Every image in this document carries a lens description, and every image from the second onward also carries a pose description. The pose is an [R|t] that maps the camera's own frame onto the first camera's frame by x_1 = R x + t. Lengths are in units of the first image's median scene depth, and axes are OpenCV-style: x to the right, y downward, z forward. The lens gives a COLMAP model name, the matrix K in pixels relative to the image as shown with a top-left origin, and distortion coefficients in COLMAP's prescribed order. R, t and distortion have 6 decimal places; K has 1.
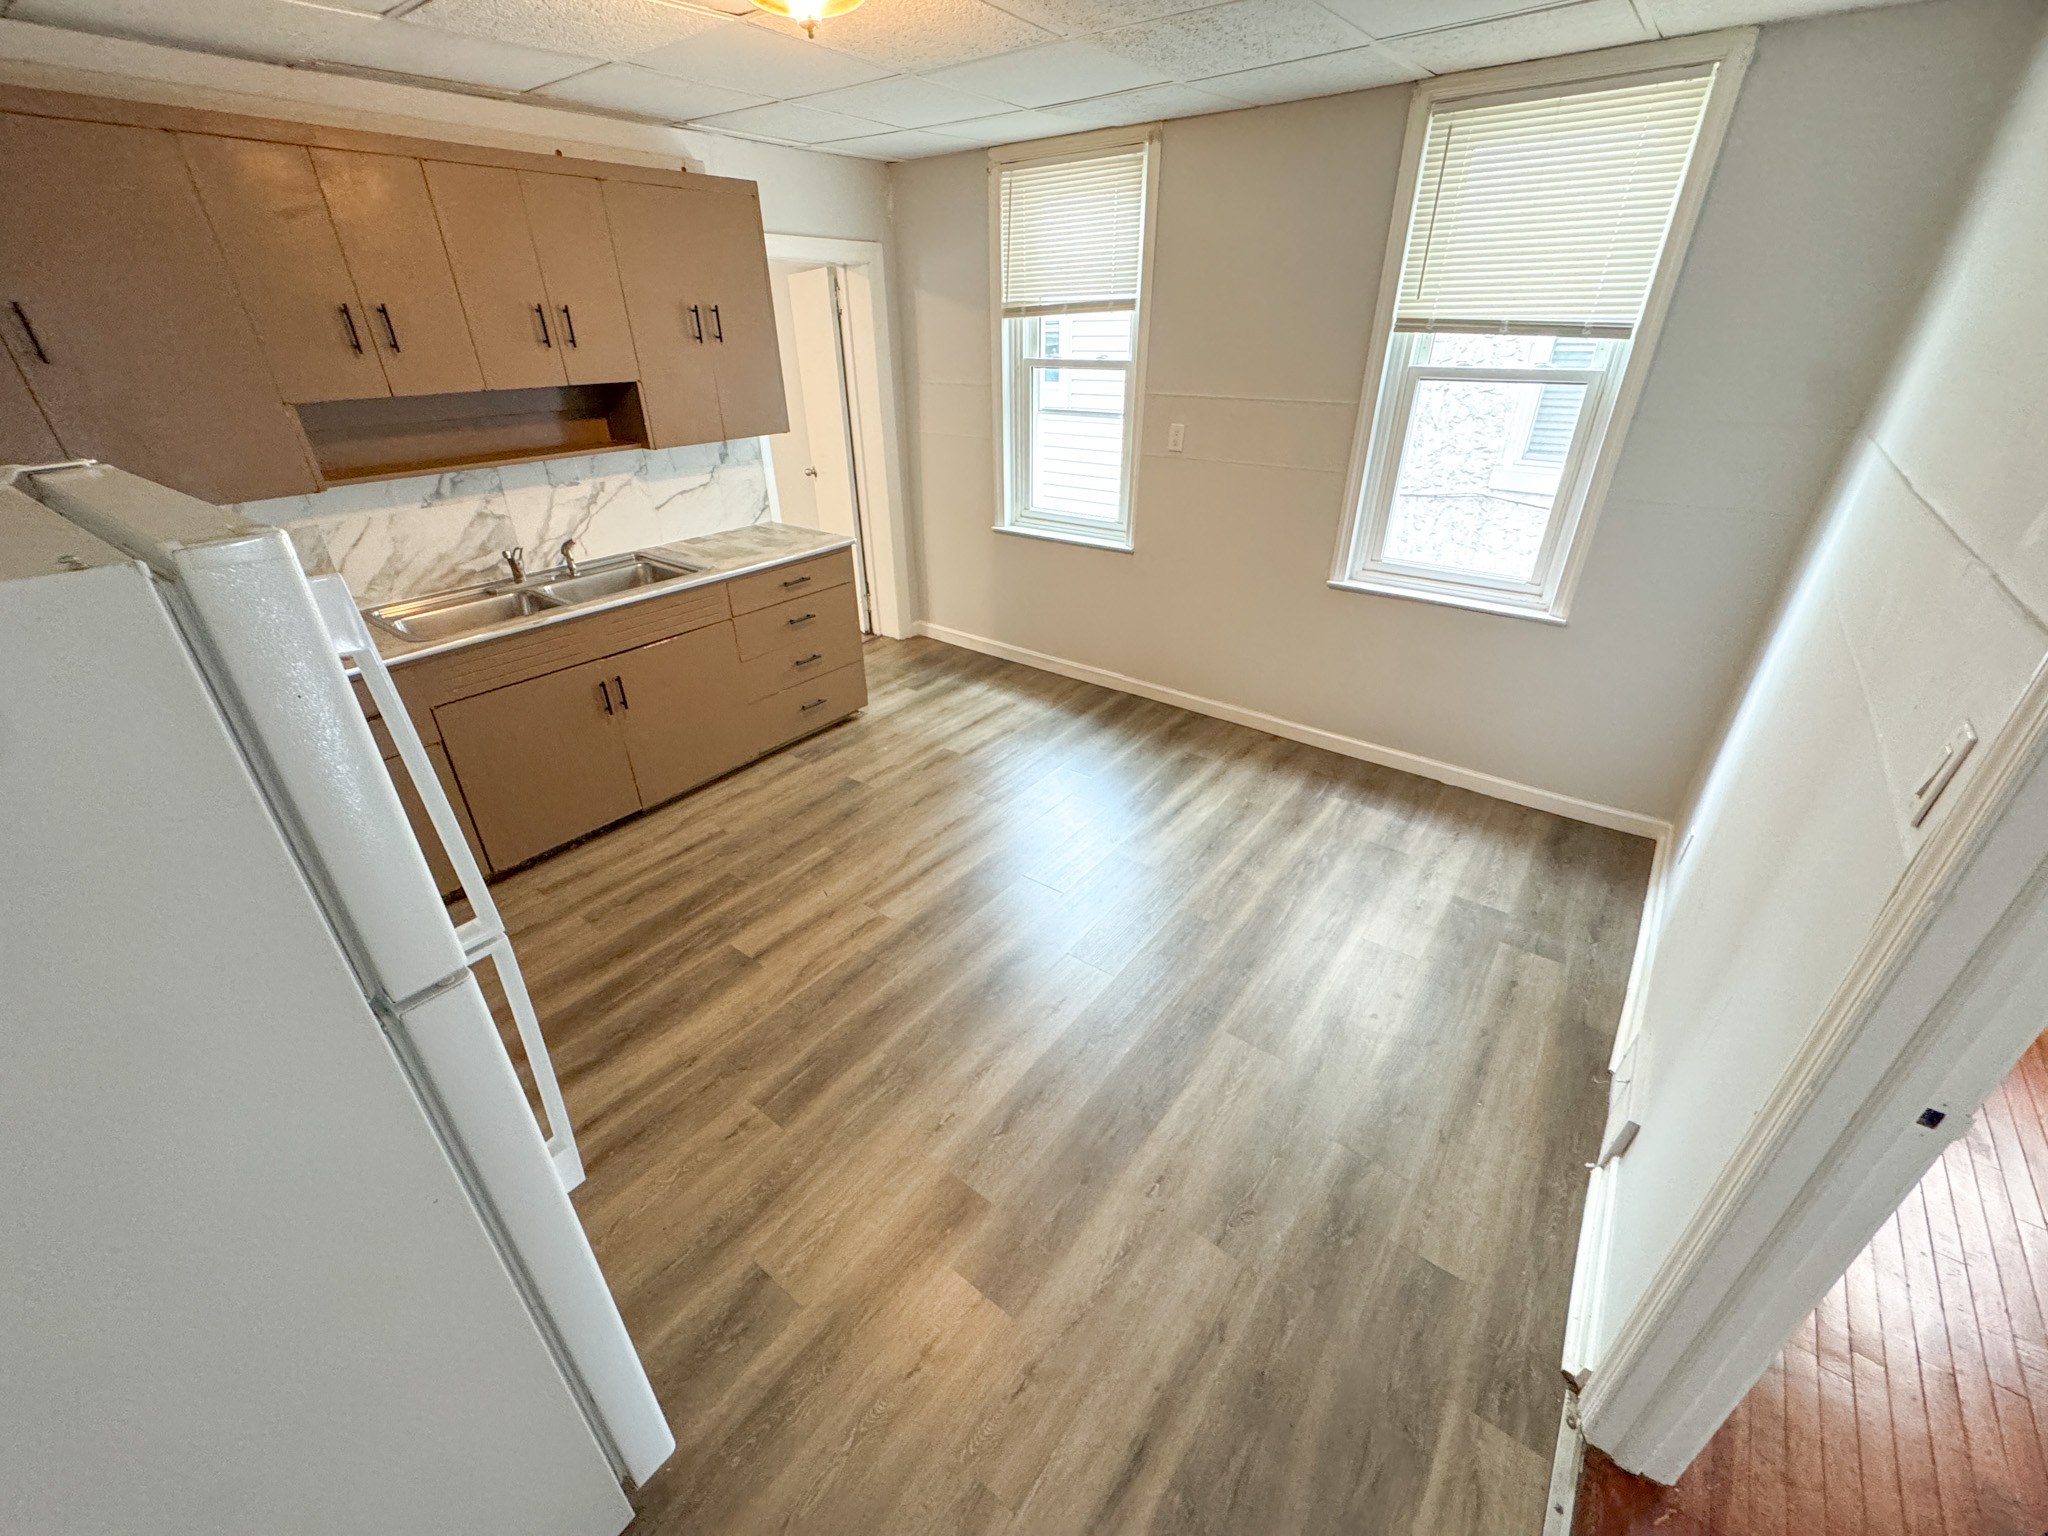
lens RADIAL K [[822.8, 0, 1023.7], [0, 822.8, 773.8], [0, 0, 1]] dist [-0.002998, -0.000369]
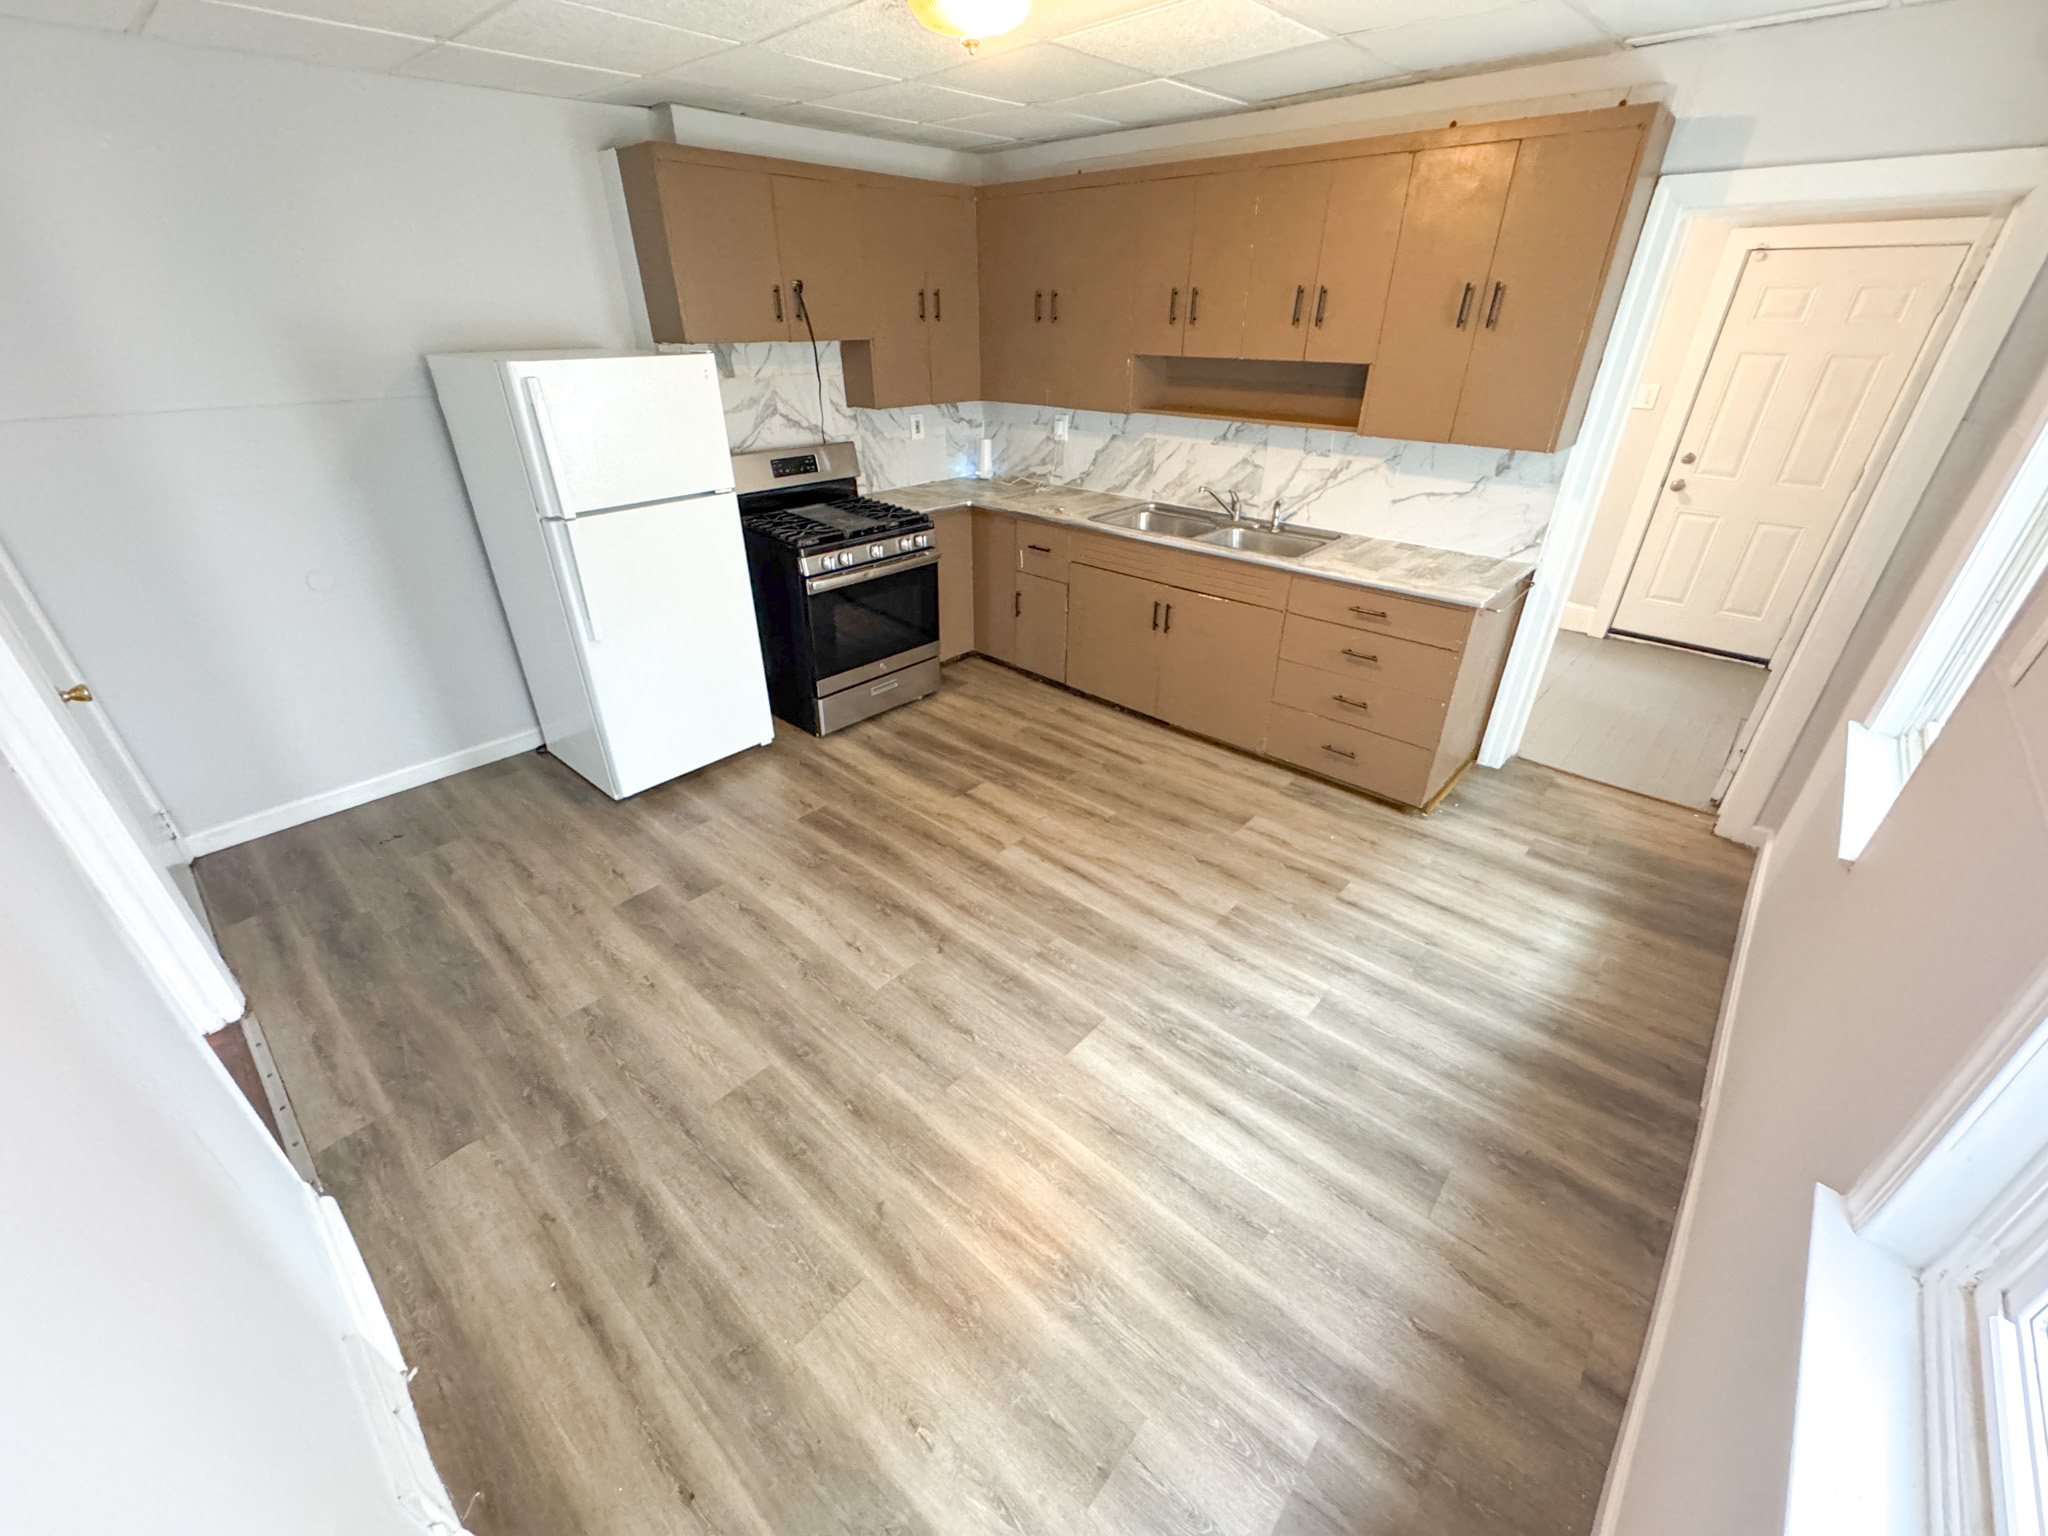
lens RADIAL K [[822.8, 0, 1021.2], [0, 822.8, 773.5], [0, 0, 1]] dist [-0.002998, -0.000369]
pose [[-0.089479, 0.499205, -0.861852, 0.648365], [-0.479495, 0.736853, 0.476584, -0.389602], [0.872971, 0.455897, 0.173433, 0.697961]]
